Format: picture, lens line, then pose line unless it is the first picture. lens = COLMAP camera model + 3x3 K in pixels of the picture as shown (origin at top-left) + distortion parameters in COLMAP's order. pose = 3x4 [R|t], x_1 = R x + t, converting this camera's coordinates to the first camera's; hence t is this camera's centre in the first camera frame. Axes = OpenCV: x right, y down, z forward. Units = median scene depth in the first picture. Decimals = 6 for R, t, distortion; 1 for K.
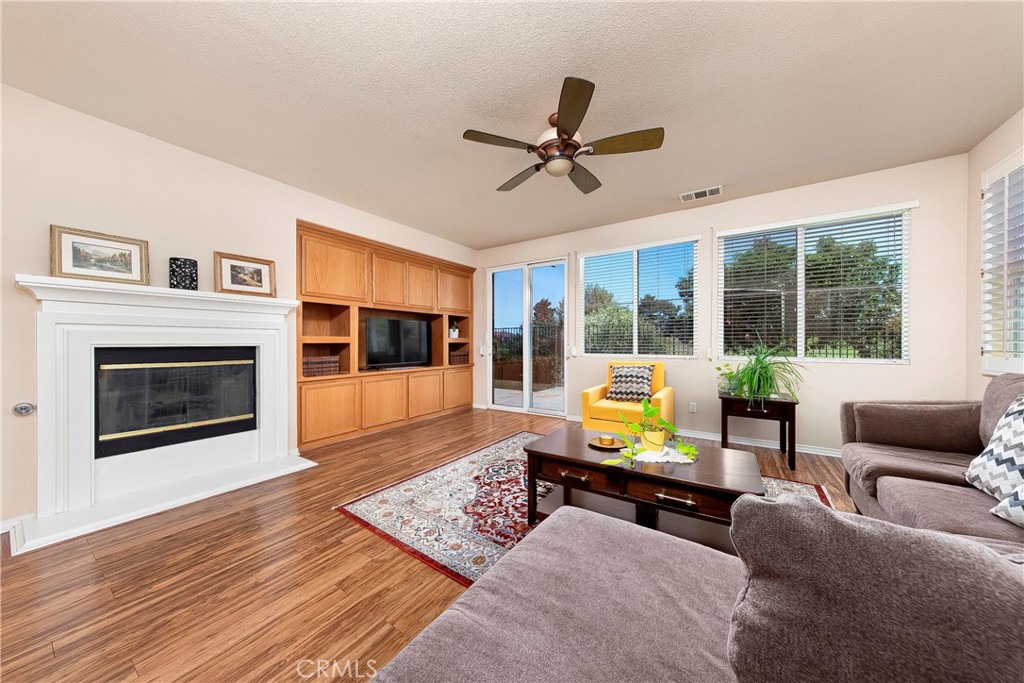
lens RADIAL K [[336.9, 0, 512.0], [0, 336.9, 341.5], [0, 0, 1]] dist [0.001505, 0.000008]
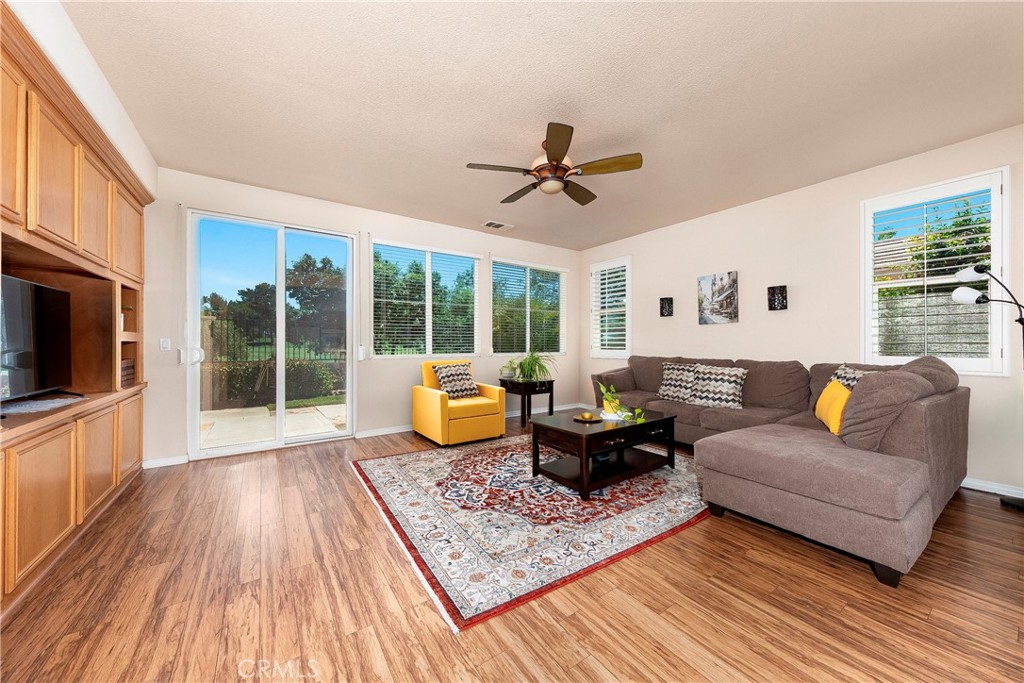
lens RADIAL K [[364.9, 0, 512.0], [0, 364.9, 341.5], [0, 0, 1]] dist [0.000751, 0.000016]
pose [[0.370913, 0.005921, 0.928649, -0.845317], [-0.002263, 0.999982, -0.005472, 0.007242], [-0.928665, -0.000072, 0.370920, 0.544228]]
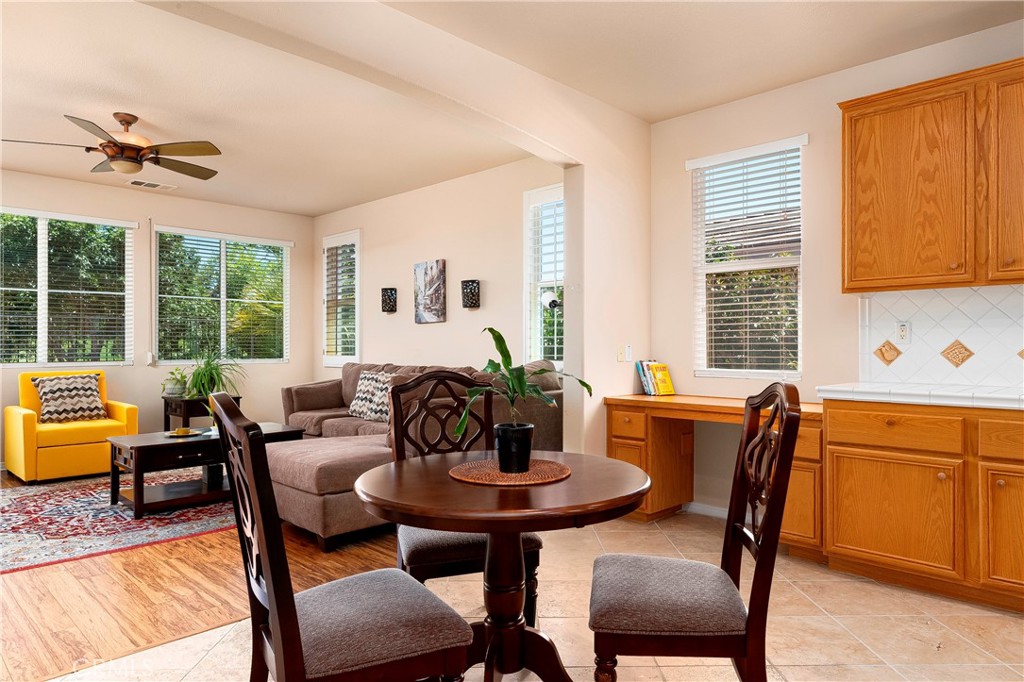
lens RADIAL K [[657.7, 0, 482.0], [0, 657.7, 338.2], [0, 0, 1]] dist [0.096502, -0.035908]
pose [[0.237566, 0.013011, 0.971284, -1.229834], [-0.002811, 0.999915, -0.012707, 0.003136], [-0.971367, 0.000289, 0.237582, -0.376615]]
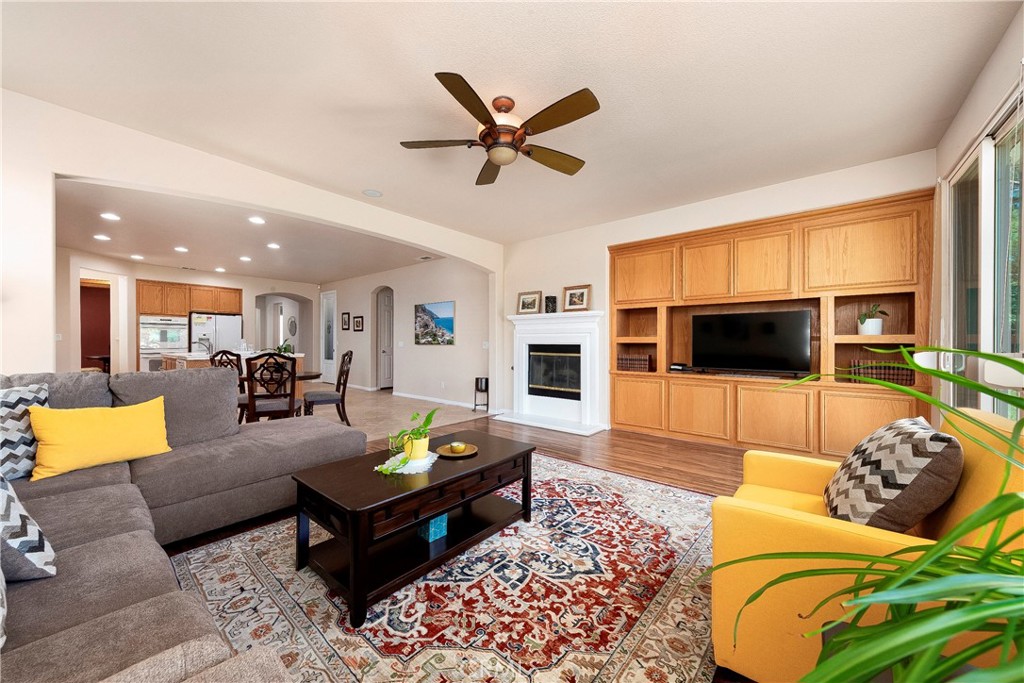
lens RADIAL K [[364.9, 0, 512.0], [0, 364.9, 341.5], [0, 0, 1]] dist [0.000751, 0.000016]
pose [[-0.105025, 0.000178, -0.994470, 0.928479], [0.000109, 1.000000, 0.000168, -0.000409], [0.994470, -0.000091, -0.105025, 0.920712]]
